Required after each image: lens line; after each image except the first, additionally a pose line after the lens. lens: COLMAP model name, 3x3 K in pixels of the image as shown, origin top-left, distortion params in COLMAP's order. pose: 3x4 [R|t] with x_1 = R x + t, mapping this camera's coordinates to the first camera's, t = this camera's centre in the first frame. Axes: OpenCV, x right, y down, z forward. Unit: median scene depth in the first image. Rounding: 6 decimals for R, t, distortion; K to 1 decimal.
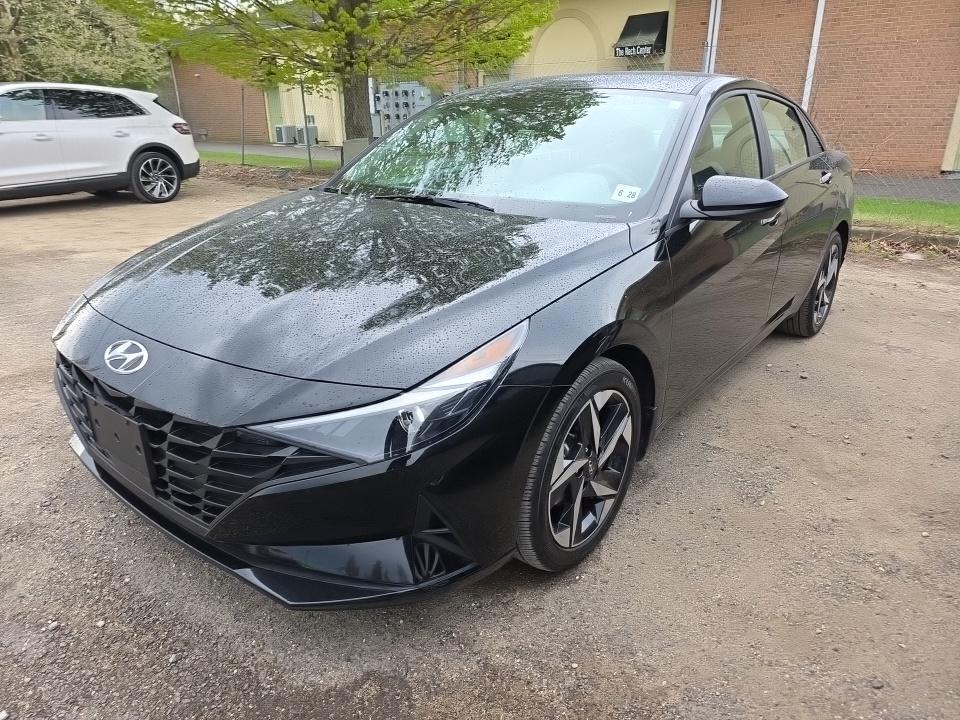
lens RADIAL K [[645.2, 0, 480.0], [0, 645.2, 360.0], [0, 0, 1]] dist [0.005316, -0.000581]
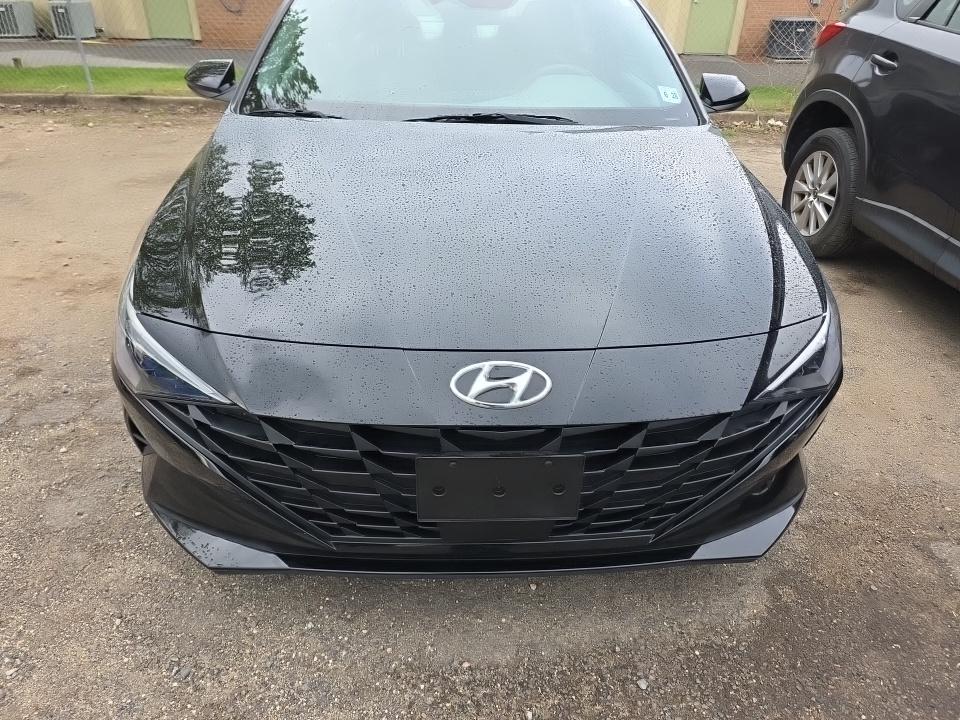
lens RADIAL K [[645.2, 0, 480.0], [0, 645.2, 360.0], [0, 0, 1]] dist [0.005316, -0.000581]
pose [[0.744711, -0.314762, 0.588498, -0.993415], [0.211600, 0.947660, 0.239095, -0.210279], [-0.632954, -0.053531, 0.772336, 0.472114]]
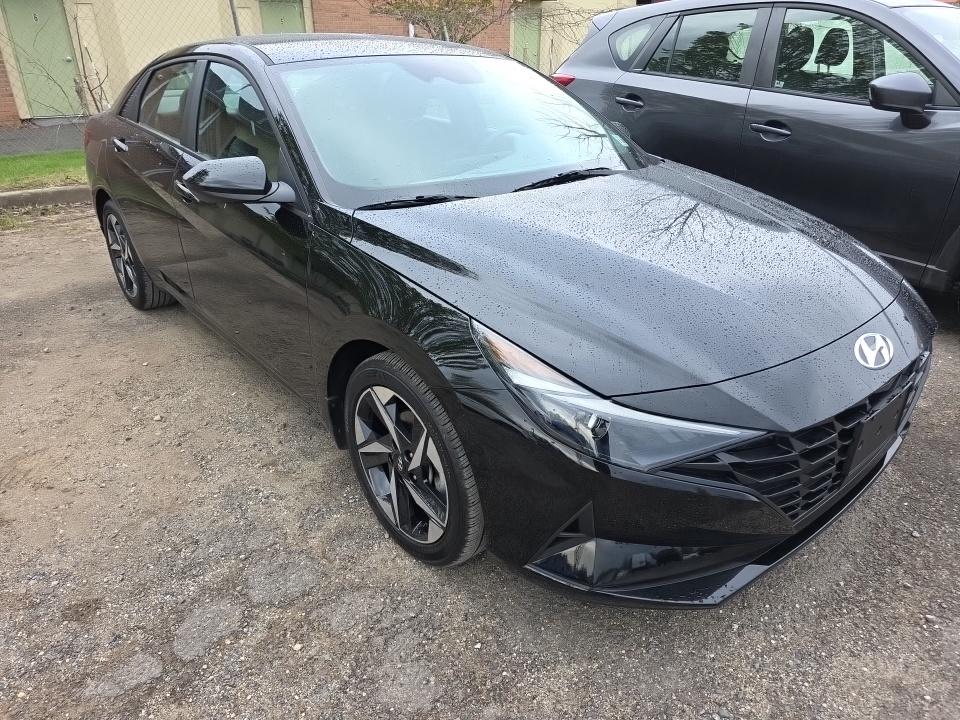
lens RADIAL K [[645.2, 0, 480.0], [0, 645.2, 360.0], [0, 0, 1]] dist [0.005316, -0.000581]
pose [[0.189092, -0.425791, 0.884843, -1.558841], [0.354533, 0.869921, 0.342846, -0.548160], [-0.915724, 0.248877, 0.315452, 1.263052]]
